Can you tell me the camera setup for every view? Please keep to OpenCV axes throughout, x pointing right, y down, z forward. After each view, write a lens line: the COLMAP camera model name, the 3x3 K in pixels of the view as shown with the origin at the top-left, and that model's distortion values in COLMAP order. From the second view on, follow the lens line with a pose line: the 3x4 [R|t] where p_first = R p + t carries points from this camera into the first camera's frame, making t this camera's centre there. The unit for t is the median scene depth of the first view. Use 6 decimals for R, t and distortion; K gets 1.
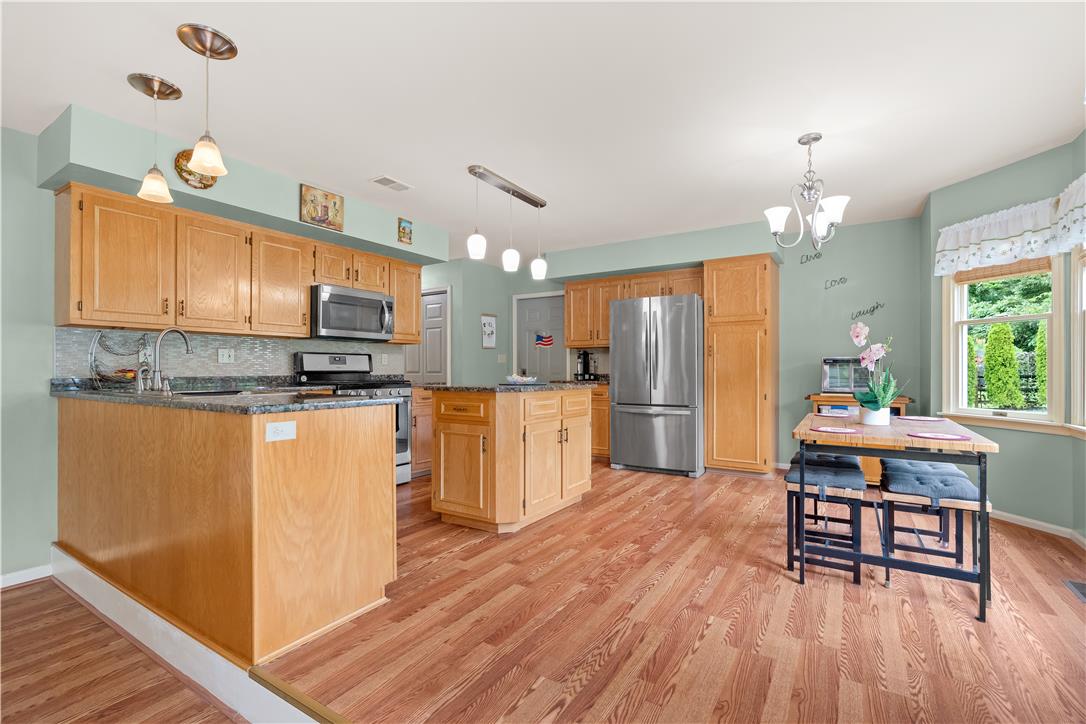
lens RADIAL K [[495.6, 0, 545.3], [0, 495.6, 367.4], [0, 0, 1]] dist [-0.009922, 0.000868]
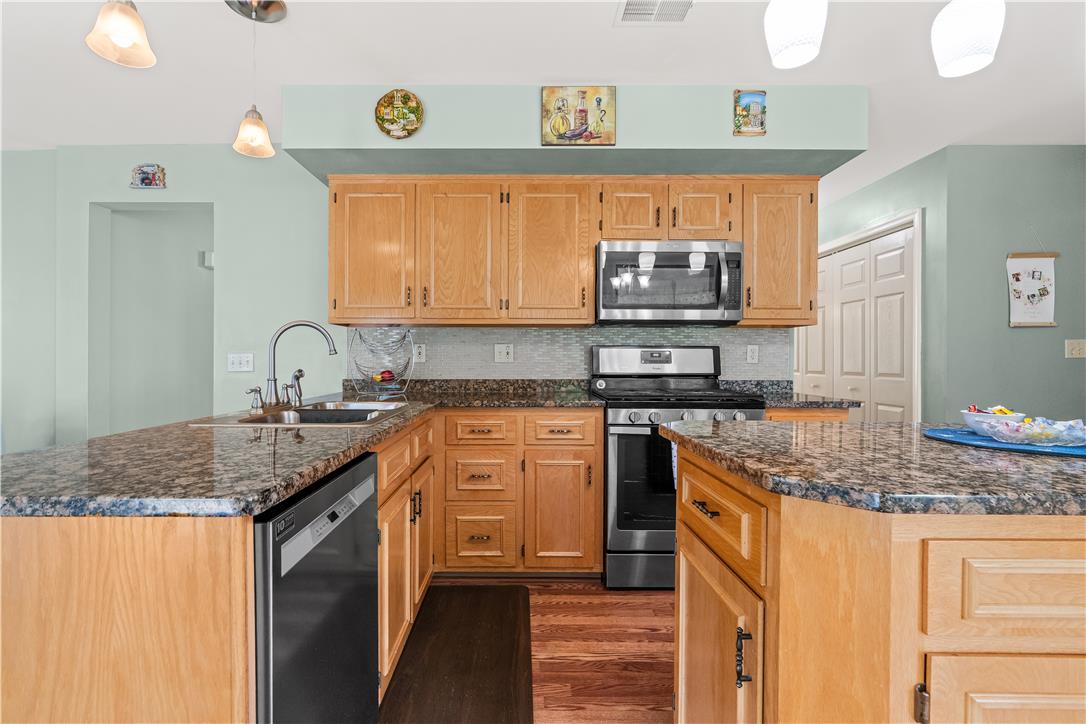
lens RADIAL K [[495.6, 0, 531.9], [0, 495.6, 359.0], [0, 0, 1]] dist [-0.009922, 0.000868]
pose [[0.529662, 0.005310, -0.848192, 0.045176], [0.000156, 0.999980, 0.006358, -0.018312], [0.848209, -0.003499, 0.529651, 0.587552]]
